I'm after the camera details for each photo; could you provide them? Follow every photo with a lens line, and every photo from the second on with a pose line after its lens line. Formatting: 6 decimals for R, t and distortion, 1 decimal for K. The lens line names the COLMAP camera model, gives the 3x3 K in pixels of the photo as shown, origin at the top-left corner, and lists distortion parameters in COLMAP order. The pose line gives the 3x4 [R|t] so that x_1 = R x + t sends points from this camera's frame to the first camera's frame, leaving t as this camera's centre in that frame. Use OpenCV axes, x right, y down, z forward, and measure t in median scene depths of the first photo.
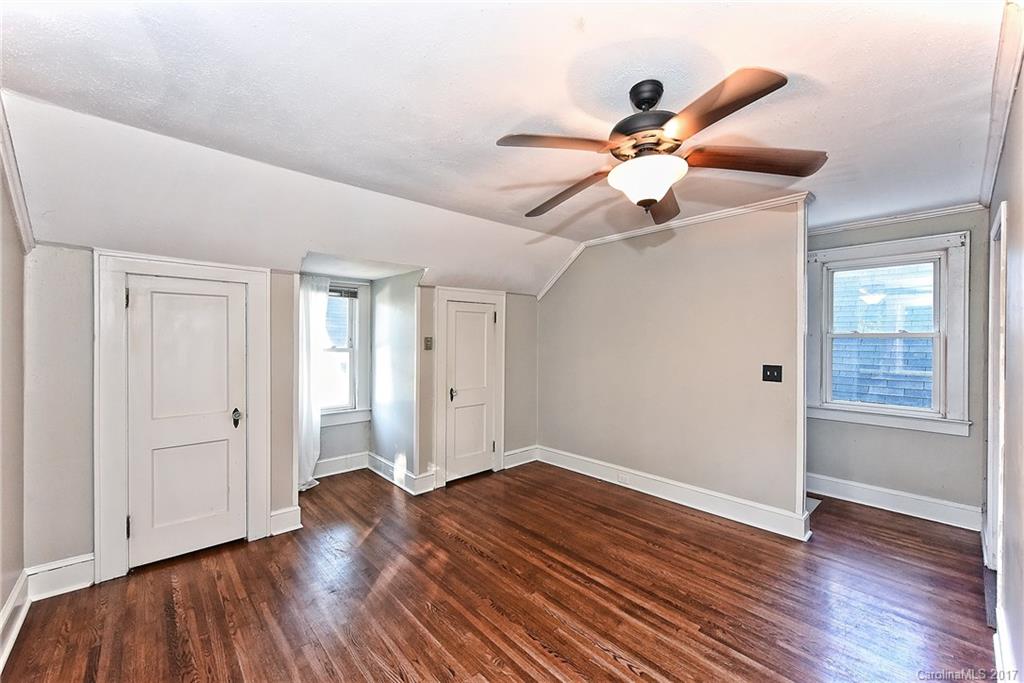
lens RADIAL K [[404.2, 0, 517.8], [0, 404.2, 344.3], [0, 0, 1]] dist [0.001828, -0.000559]
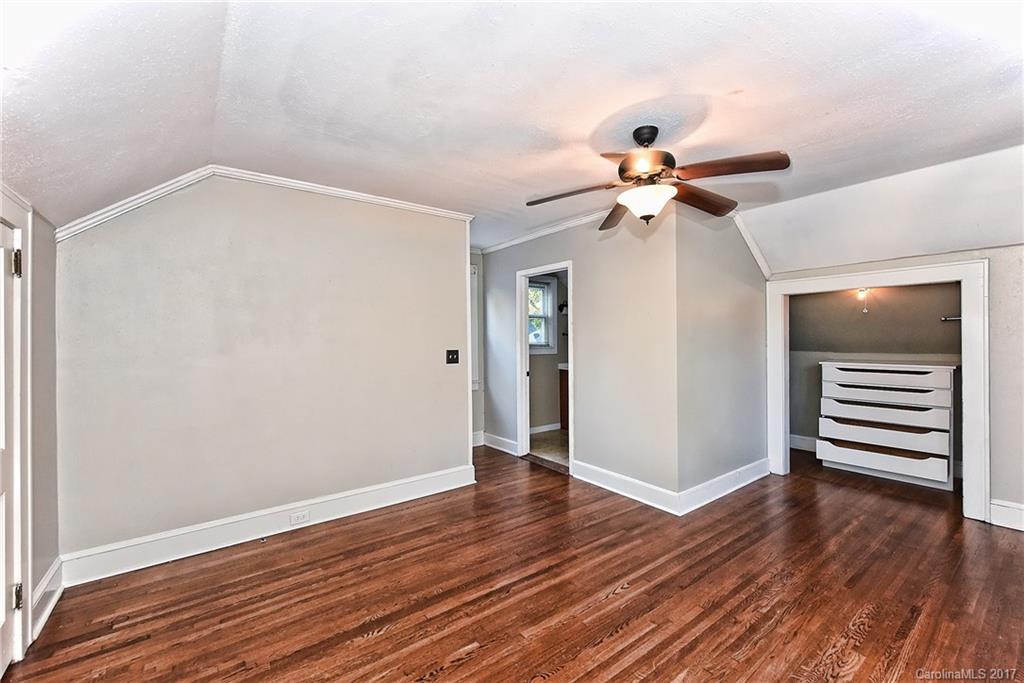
lens RADIAL K [[418.9, 0, 512.5], [0, 418.9, 341.6], [0, 0, 1]] dist [0.003661, 0.000162]
pose [[0.101722, -0.008984, 0.994772, -0.616836], [0.021755, 0.999740, 0.006804, 0.023034], [-0.994575, 0.020950, 0.101891, 0.726206]]
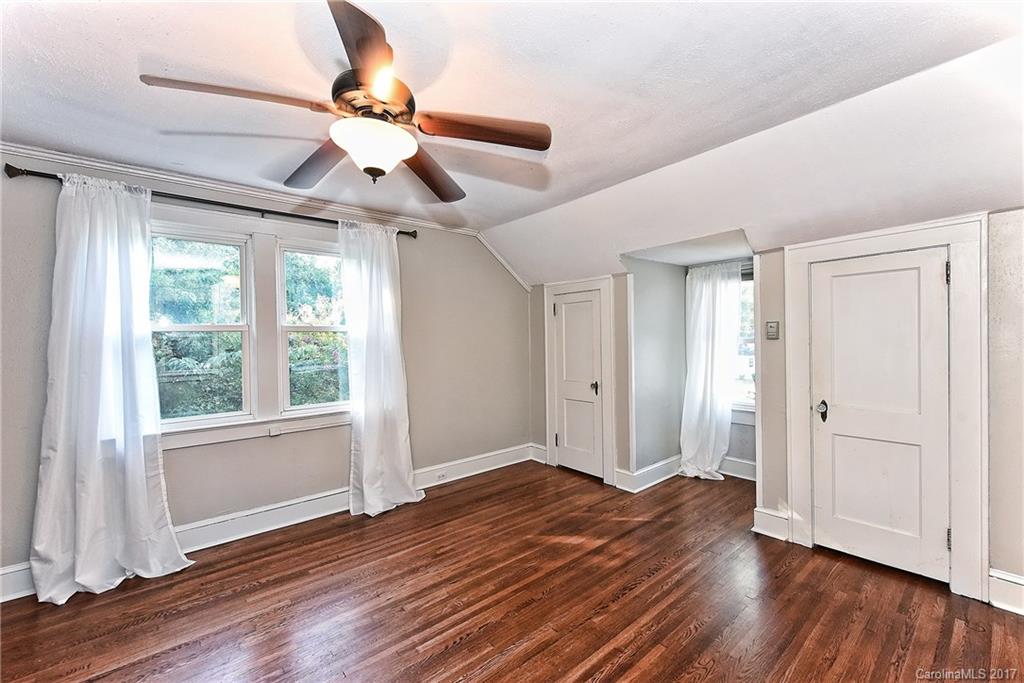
lens RADIAL K [[418.9, 0, 515.8], [0, 418.9, 337.0], [0, 0, 1]] dist [0.003661, 0.000162]
pose [[-0.049318, -0.008661, -0.998746, 0.709036], [0.001976, 0.999960, -0.008769, 0.019560], [0.998781, -0.002406, -0.049299, 0.759031]]
